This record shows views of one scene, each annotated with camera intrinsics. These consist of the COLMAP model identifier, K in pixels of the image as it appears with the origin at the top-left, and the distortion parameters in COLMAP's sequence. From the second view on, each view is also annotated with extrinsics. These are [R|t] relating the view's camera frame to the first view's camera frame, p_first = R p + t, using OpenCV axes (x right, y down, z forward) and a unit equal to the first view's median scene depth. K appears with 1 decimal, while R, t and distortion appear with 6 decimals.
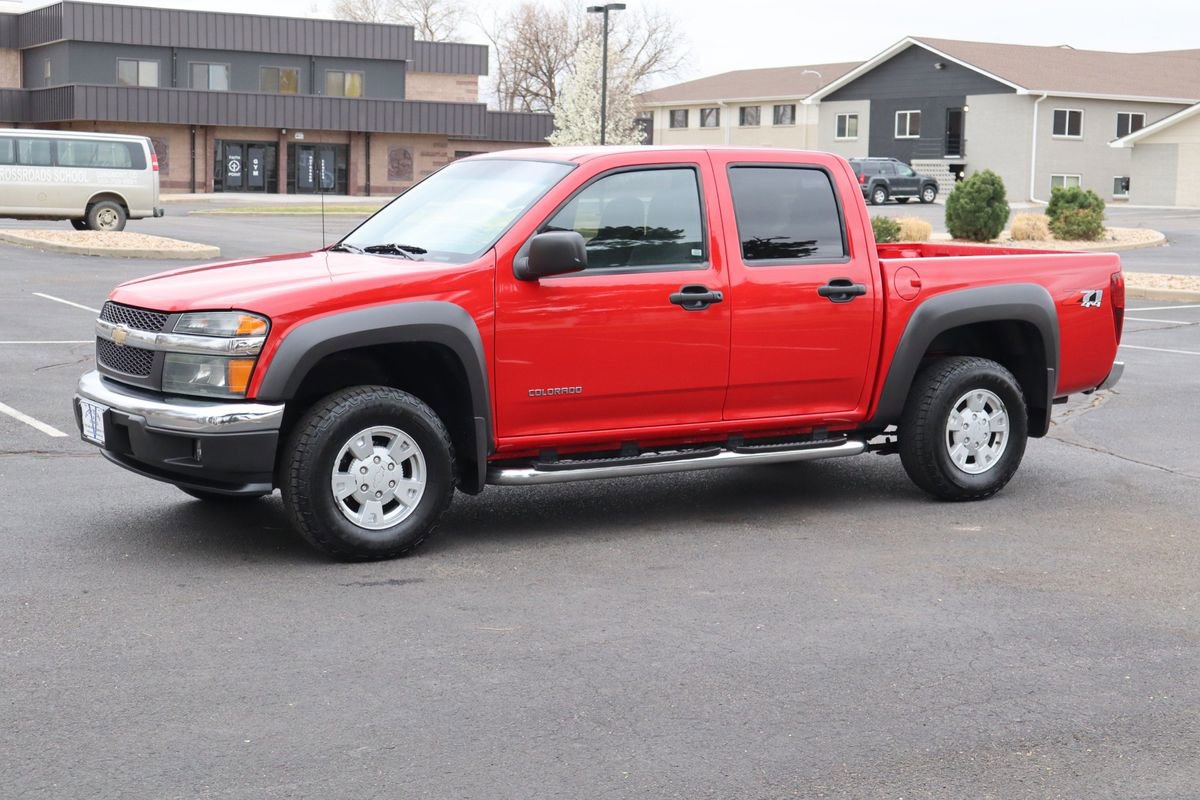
lens RADIAL K [[1866.7, 0, 600.0], [0, 1866.7, 400.0], [0, 0, 1]] dist [0.027210, -0.000680]
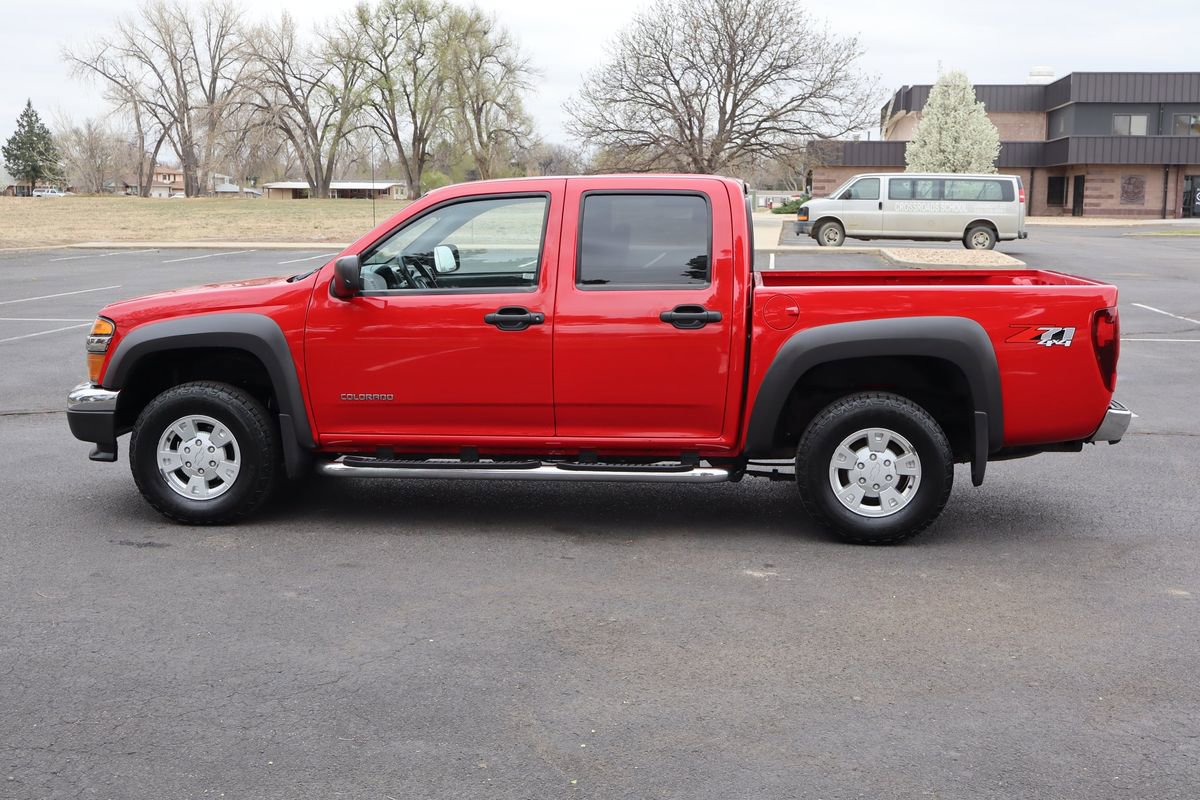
lens RADIAL K [[1367.9, 0, 600.0], [0, 1367.9, 400.0], [0, 0, 1]] dist [0.020570, 0.006634]
pose [[0.789253, 0.073927, -0.609602, 0.490672], [-0.061553, 0.997251, 0.041245, -0.037843], [0.610976, 0.004971, 0.791634, 0.357196]]
